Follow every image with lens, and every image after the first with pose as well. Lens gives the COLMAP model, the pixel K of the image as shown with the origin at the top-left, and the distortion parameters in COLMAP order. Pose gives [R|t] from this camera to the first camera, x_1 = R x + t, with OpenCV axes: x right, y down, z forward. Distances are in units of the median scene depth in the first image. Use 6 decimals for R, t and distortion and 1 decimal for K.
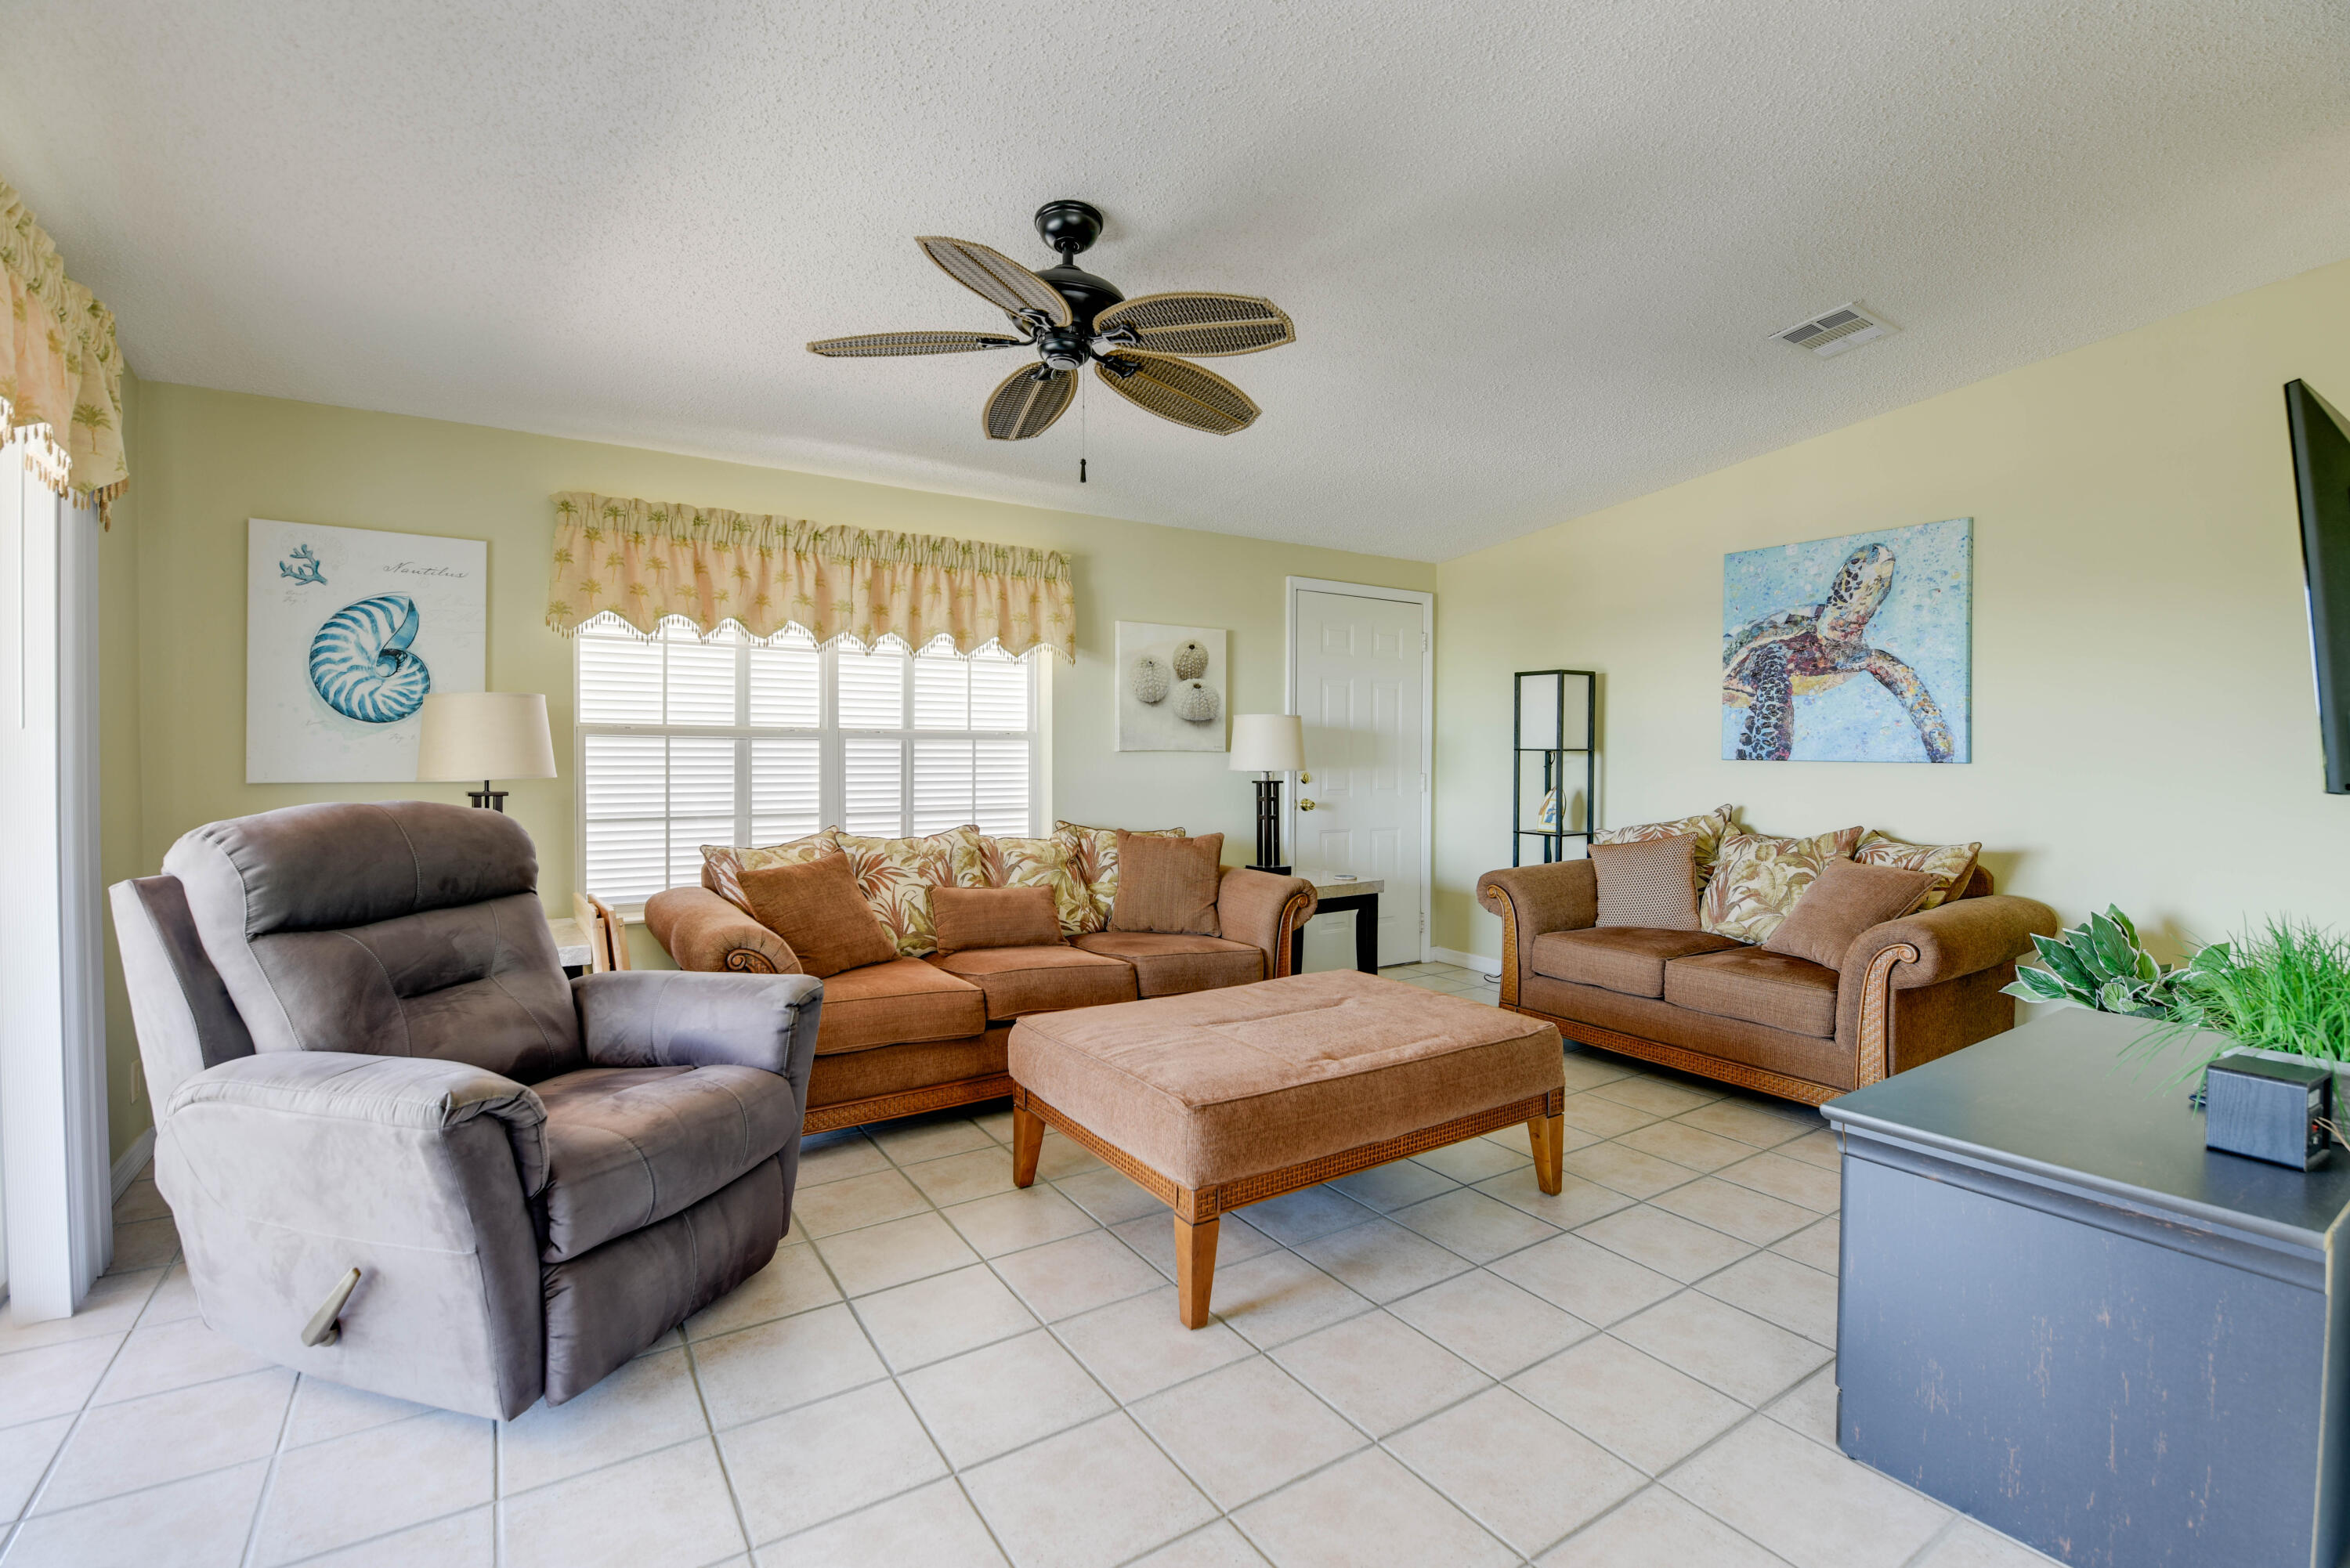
lens RADIAL K [[1039.9, 0, 1239.1], [0, 1039.9, 761.6], [0, 0, 1]] dist [-0.007310, -0.006151]
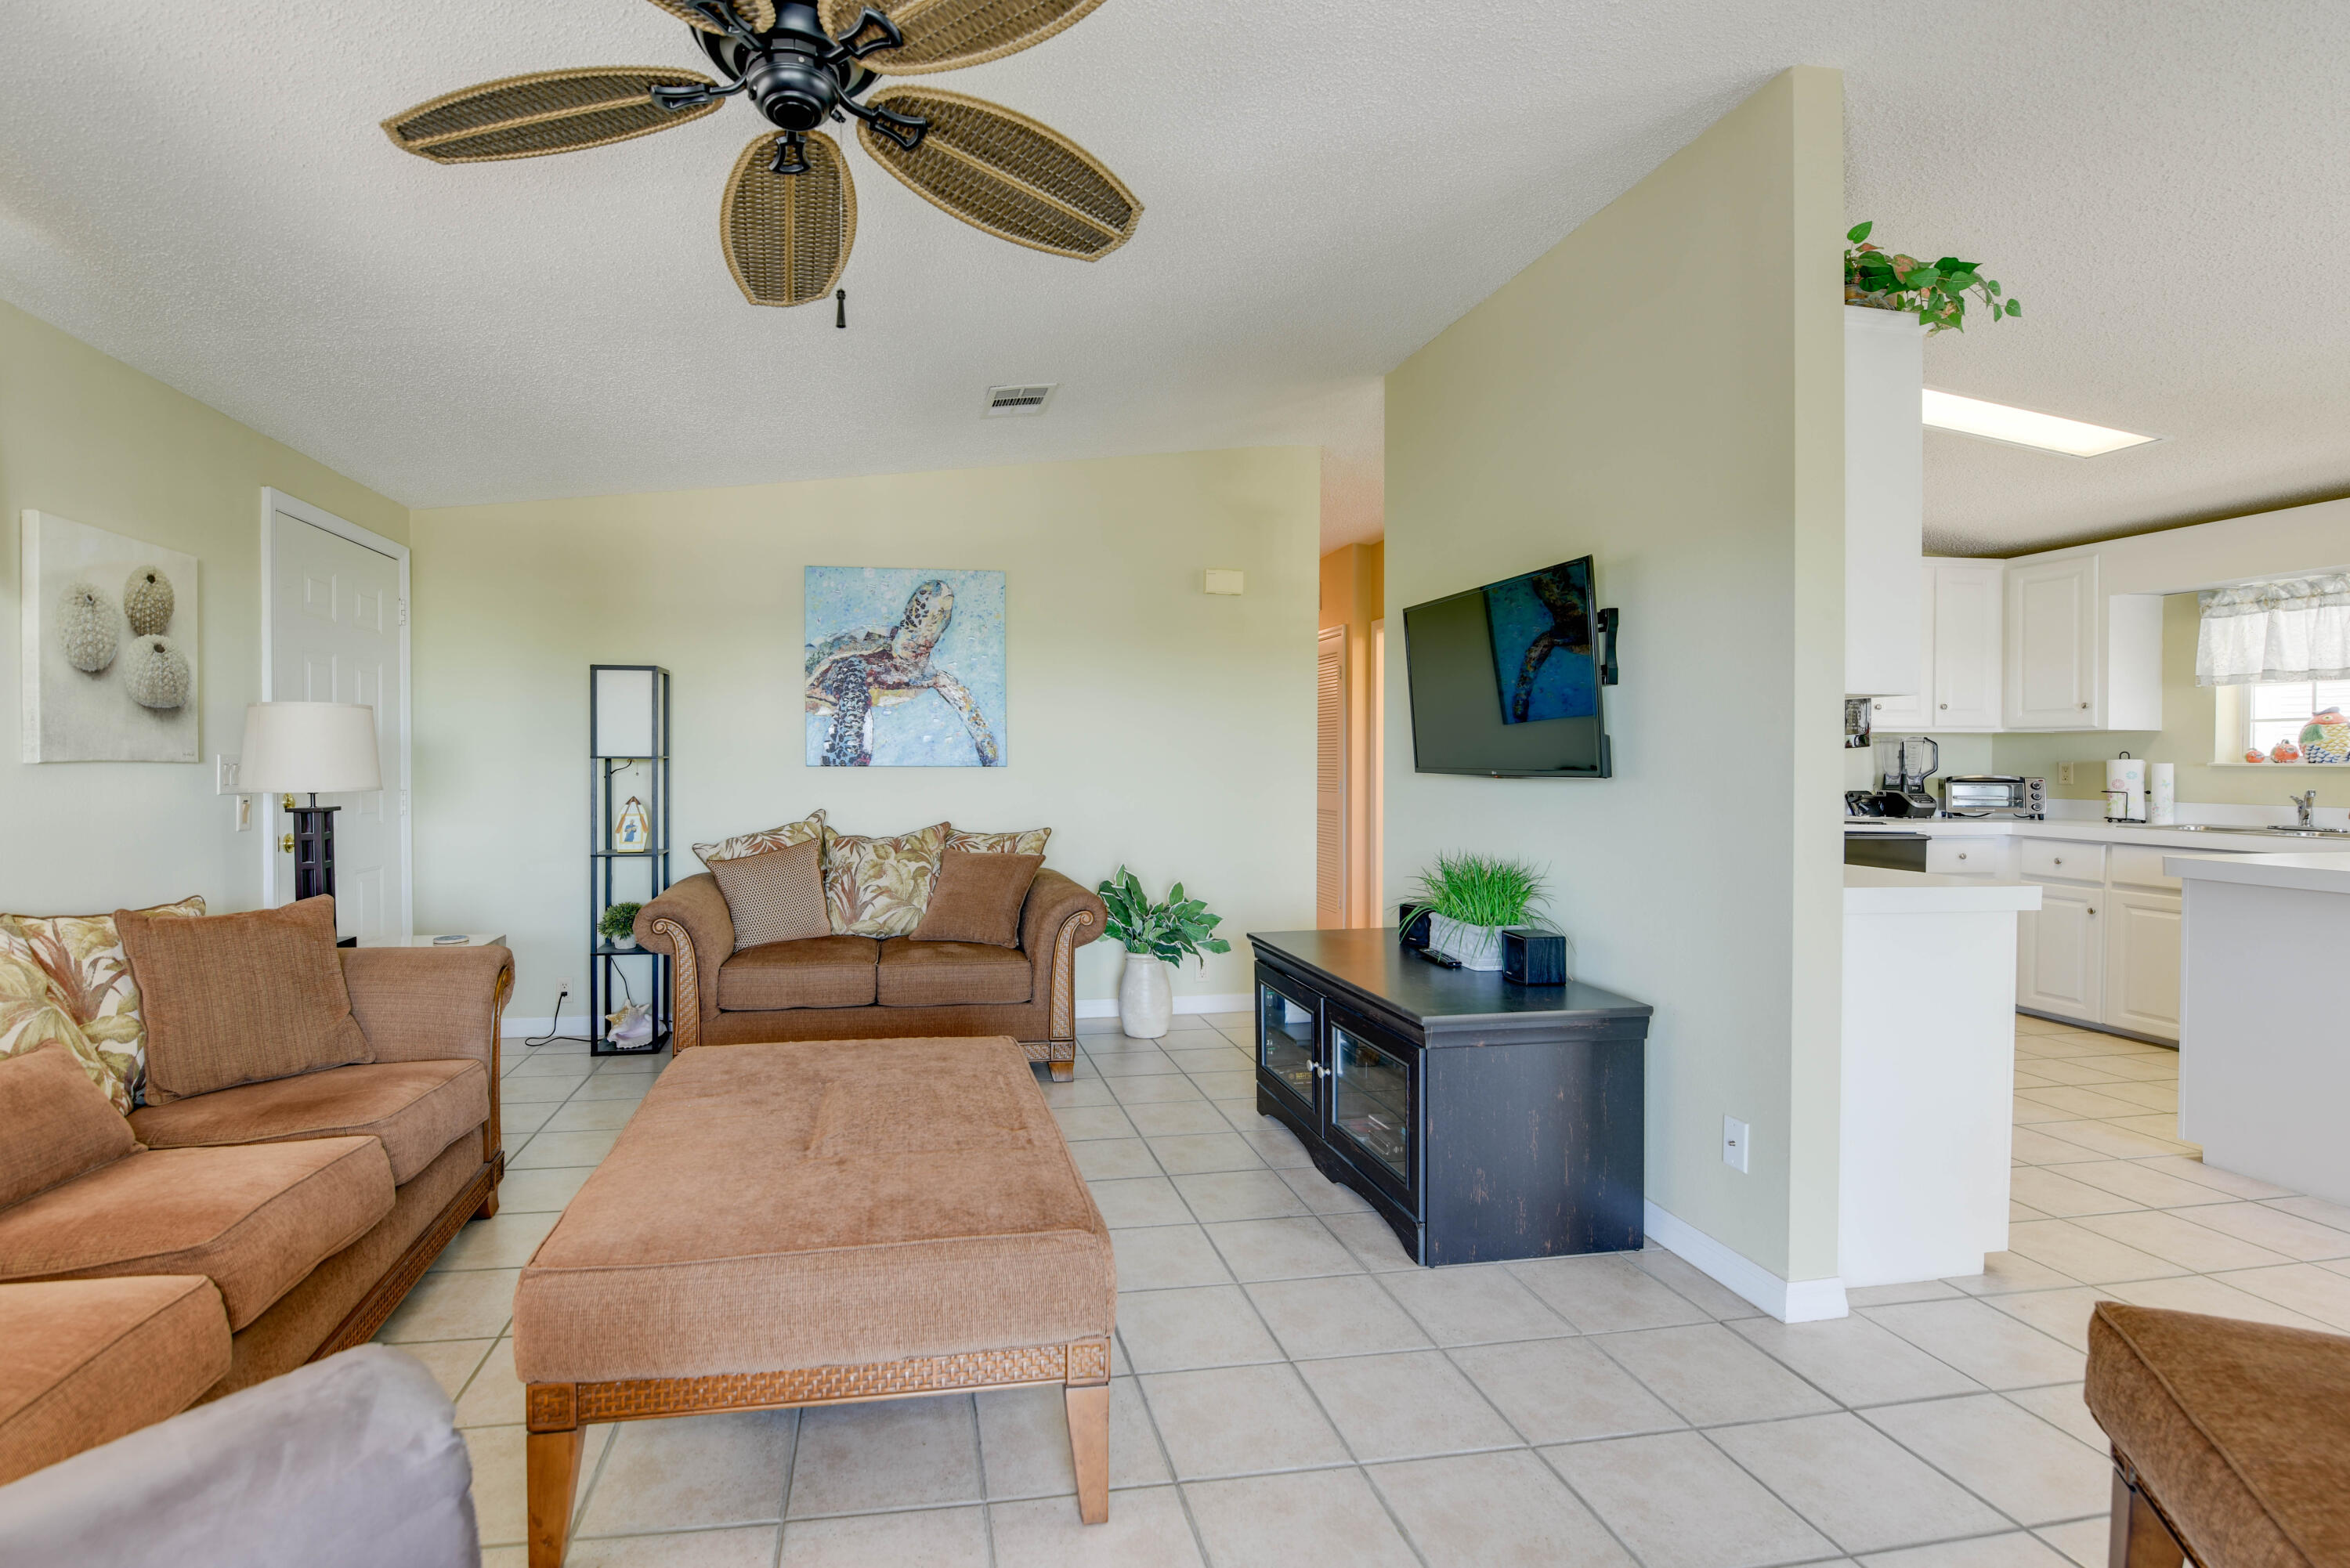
lens RADIAL K [[1039.9, 0, 1050.1], [0, 1039.9, 770.0], [0, 0, 1]] dist [-0.007310, -0.006151]
pose [[0.453494, -0.014566, 0.891140, -0.366135], [0.012284, 0.999874, 0.010093, -0.005864], [-0.891175, 0.006370, 0.453615, 0.344254]]
